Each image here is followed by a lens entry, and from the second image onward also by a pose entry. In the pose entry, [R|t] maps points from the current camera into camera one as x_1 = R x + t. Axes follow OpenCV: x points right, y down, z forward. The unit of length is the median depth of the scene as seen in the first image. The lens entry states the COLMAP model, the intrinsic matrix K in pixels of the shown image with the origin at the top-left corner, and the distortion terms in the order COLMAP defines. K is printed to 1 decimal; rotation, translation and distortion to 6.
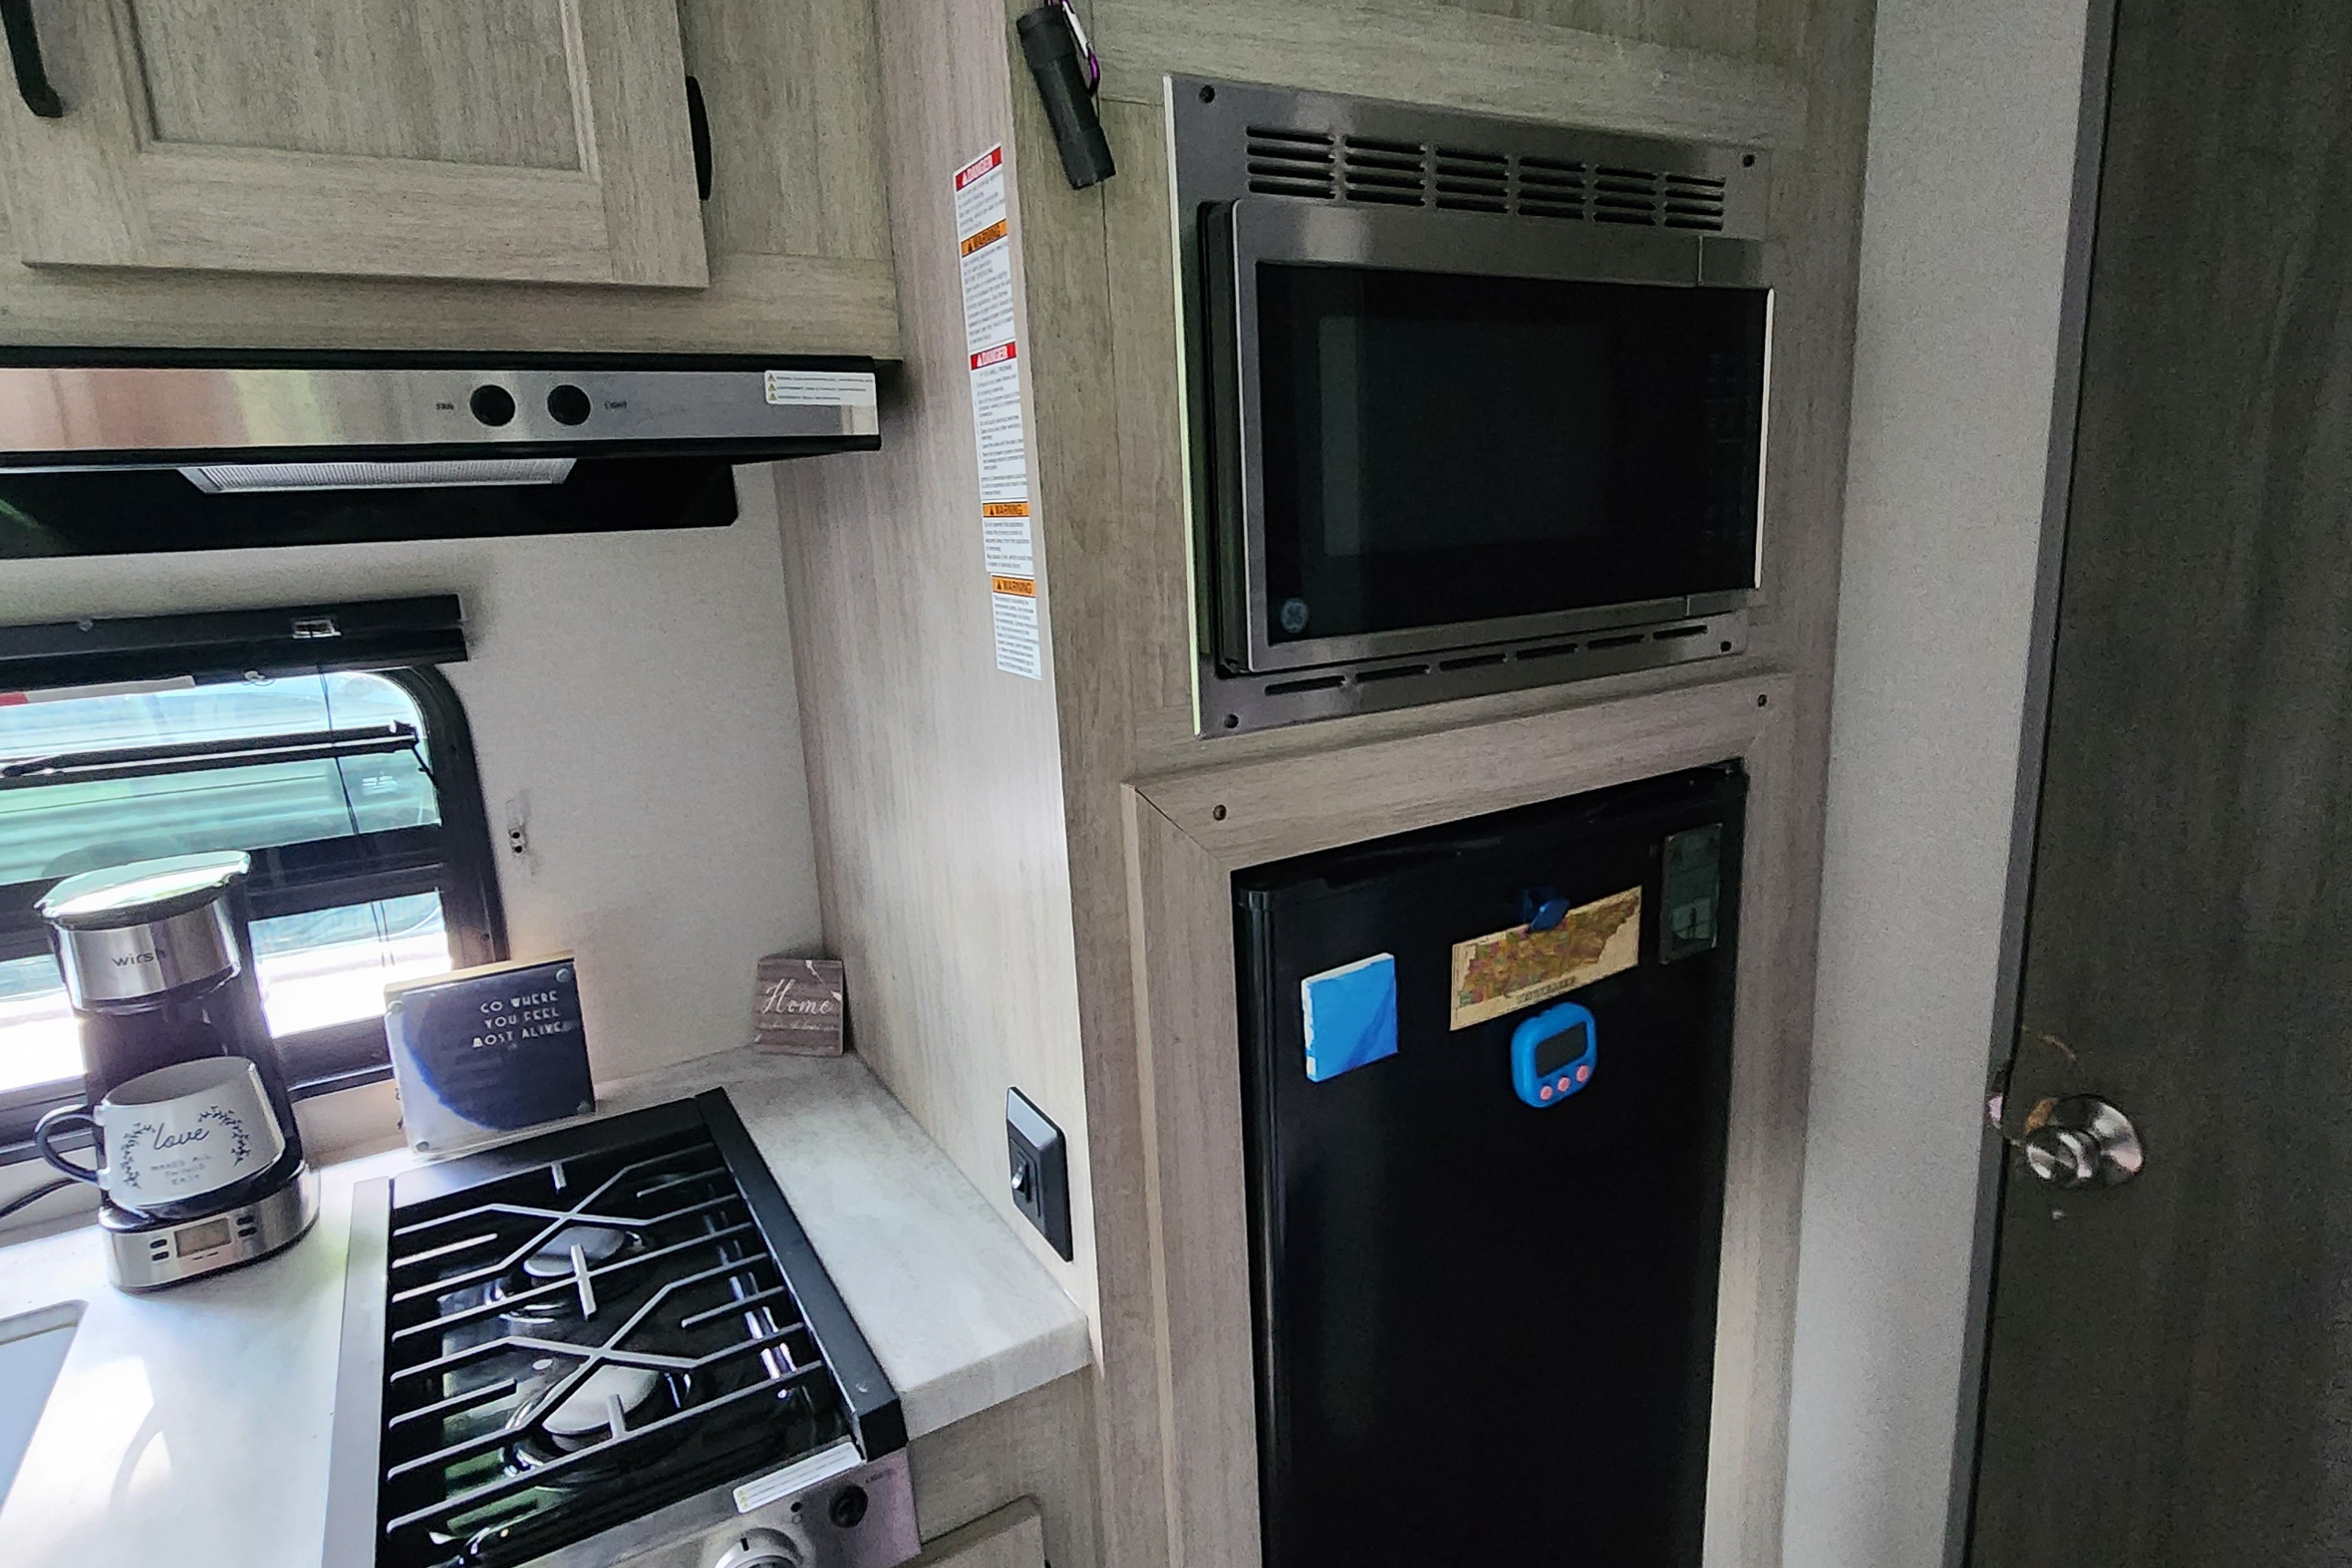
lens RADIAL K [[1325.3, 0, 1135.8], [0, 1325.3, 784.1], [0, 0, 1]] dist [0.001388, -0.000909]
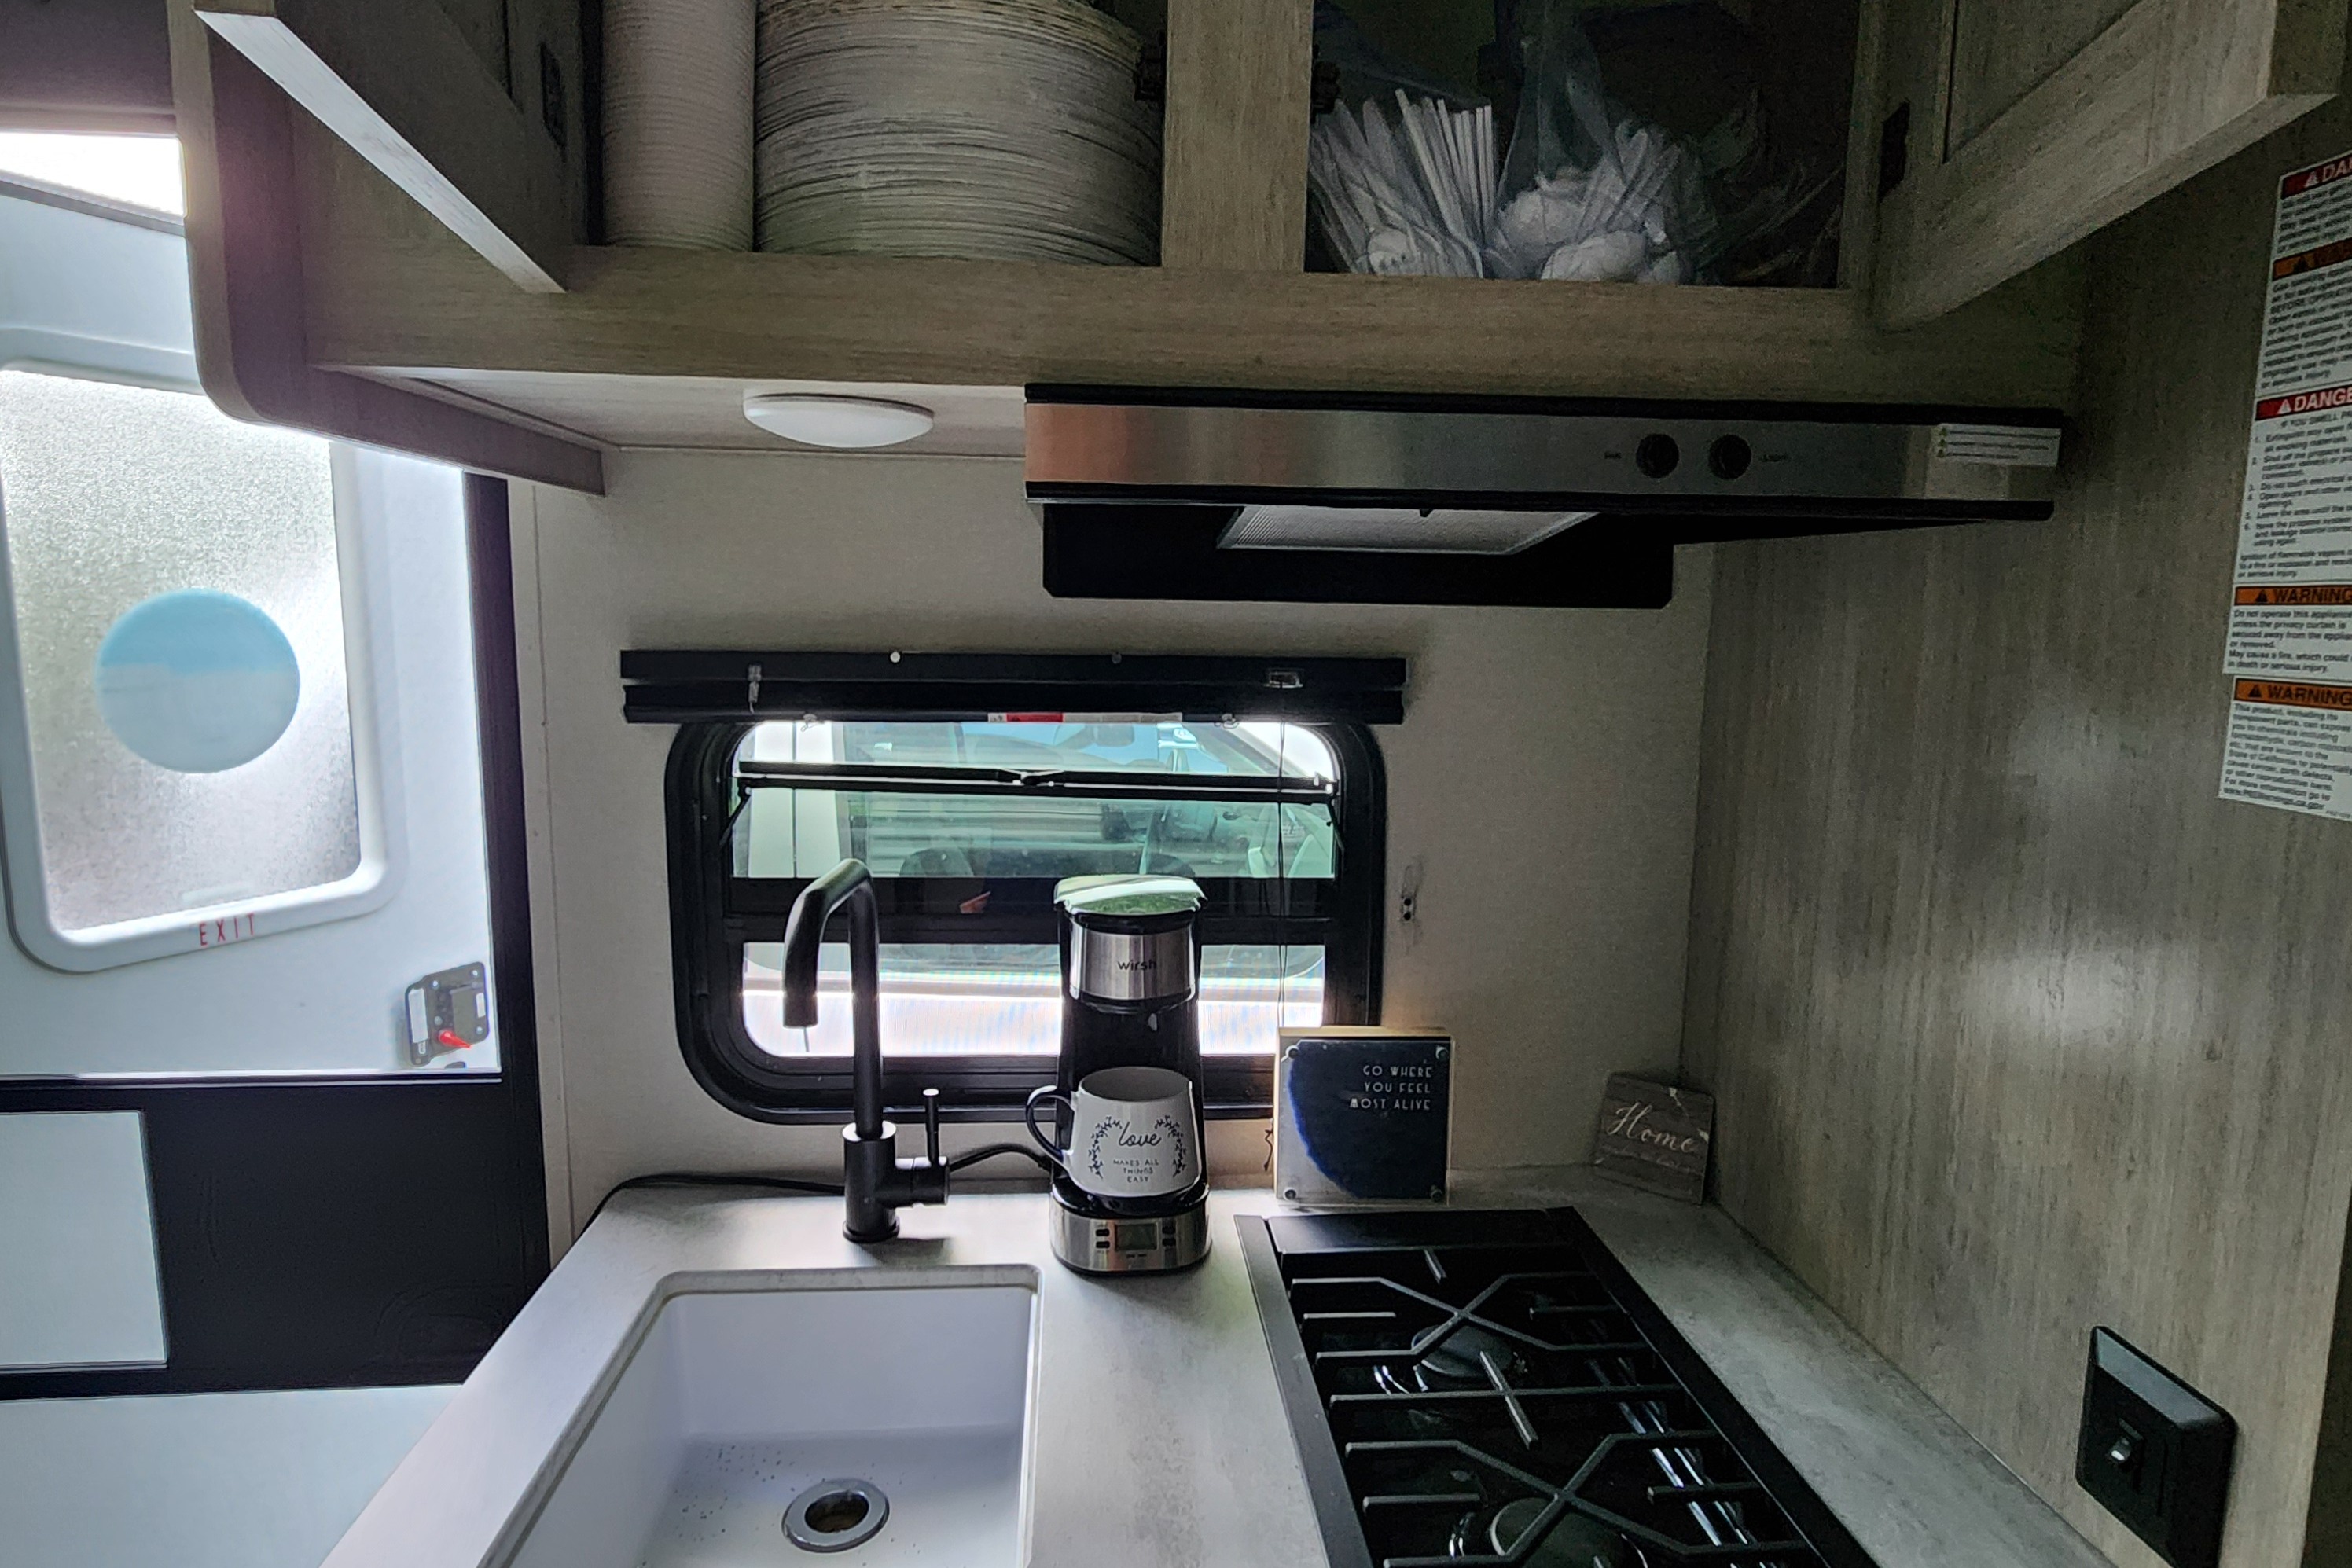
lens RADIAL K [[1325.3, 0, 1135.8], [0, 1325.3, 784.1], [0, 0, 1]] dist [0.001388, -0.000909]
pose [[0.886254, 0.116678, -0.448264, -0.228881], [-0.150045, 0.987889, -0.039514, 0.022788], [0.438224, 0.102279, 0.893028, 0.016206]]
